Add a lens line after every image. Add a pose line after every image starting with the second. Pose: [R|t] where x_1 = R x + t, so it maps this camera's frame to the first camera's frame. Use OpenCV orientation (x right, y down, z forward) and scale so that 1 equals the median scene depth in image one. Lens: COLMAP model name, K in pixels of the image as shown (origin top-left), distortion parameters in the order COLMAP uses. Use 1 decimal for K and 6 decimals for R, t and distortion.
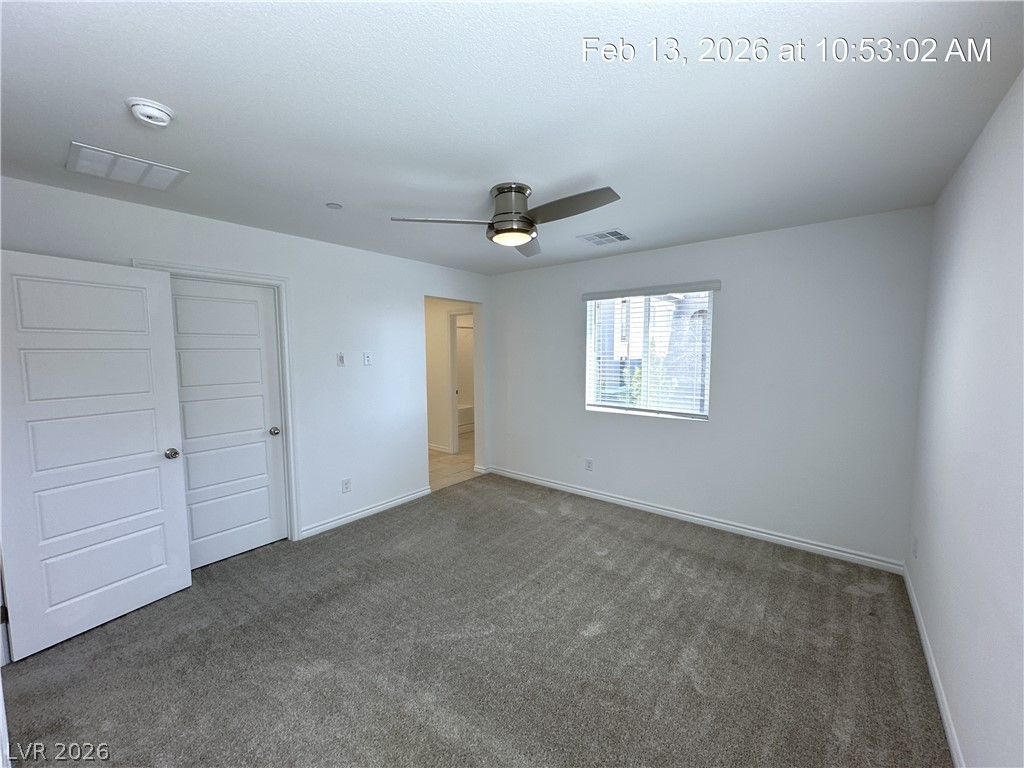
lens RADIAL K [[407.6, 0, 514.3], [0, 407.6, 381.9], [0, 0, 1]] dist [-0.002924, 0.000534]
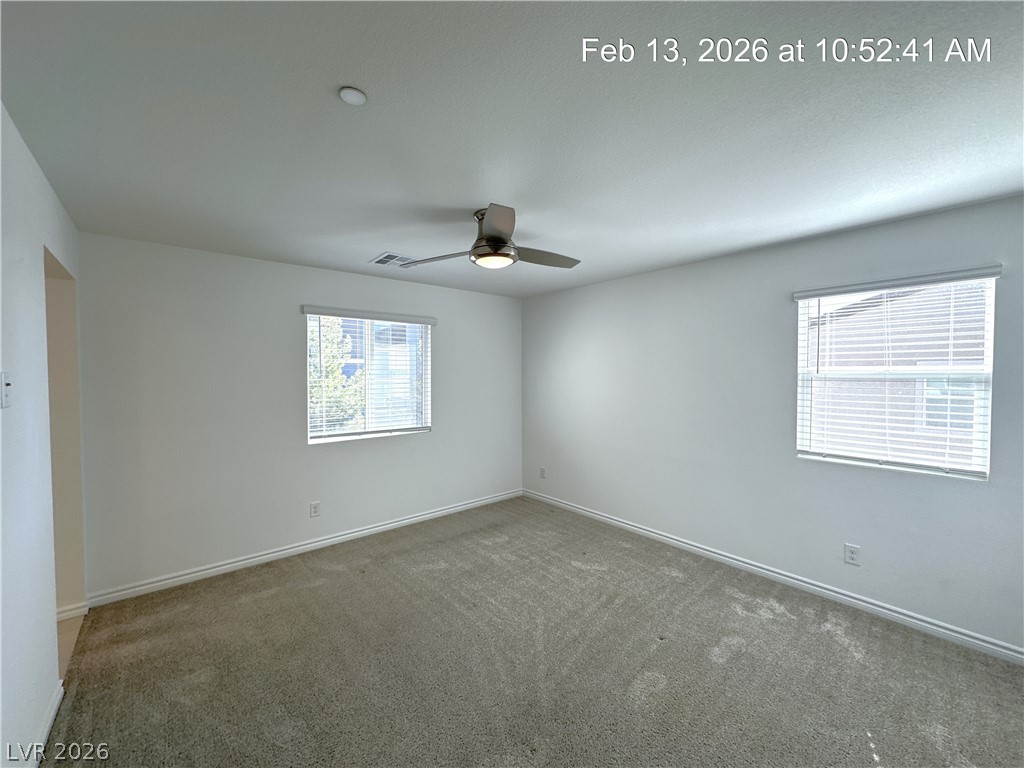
lens RADIAL K [[407.6, 0, 517.7], [0, 407.6, 381.8], [0, 0, 1]] dist [-0.002924, 0.000534]
pose [[0.184344, -0.016484, 0.982723, -0.613925], [0.079879, 0.996803, 0.001736, -0.028729], [-0.979610, 0.078179, 0.185072, 0.466822]]
